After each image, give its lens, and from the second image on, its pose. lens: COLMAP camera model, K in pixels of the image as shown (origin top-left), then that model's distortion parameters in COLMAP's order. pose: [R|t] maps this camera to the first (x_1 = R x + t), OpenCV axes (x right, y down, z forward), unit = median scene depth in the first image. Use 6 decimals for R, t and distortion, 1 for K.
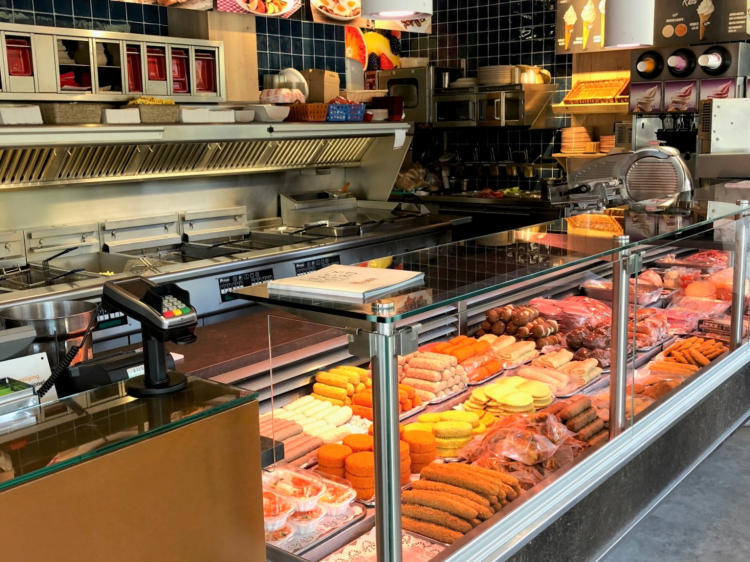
lens RADIAL K [[807.0, 0, 394.4], [0, 807.0, 297.5], [0, 0, 1]] dist [0.038990, 0.000000]
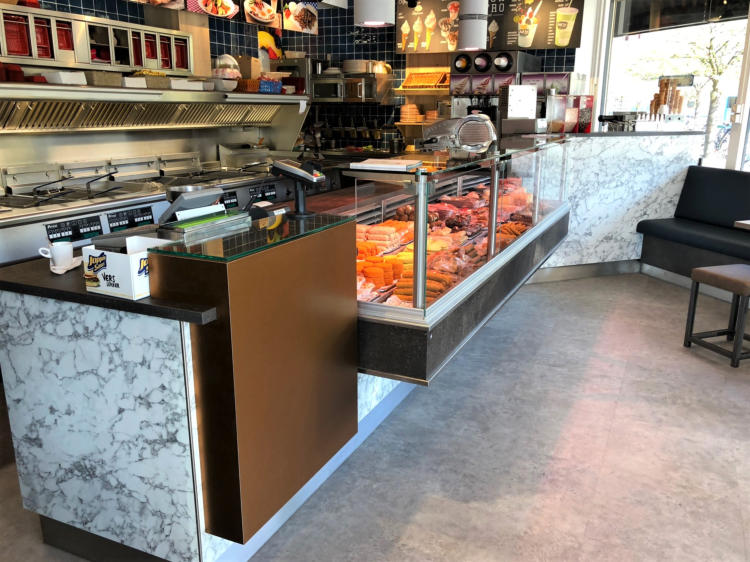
lens RADIAL K [[633.2, 0, 374.5], [0, 633.2, 280.2], [0, 0, 1]] dist [0.043564, 0.011033]
pose [[0.972390, -0.037323, 0.230359, -0.160214], [0.025303, 0.998170, 0.054918, 0.062354], [-0.231987, -0.047573, 0.971555, -0.181137]]
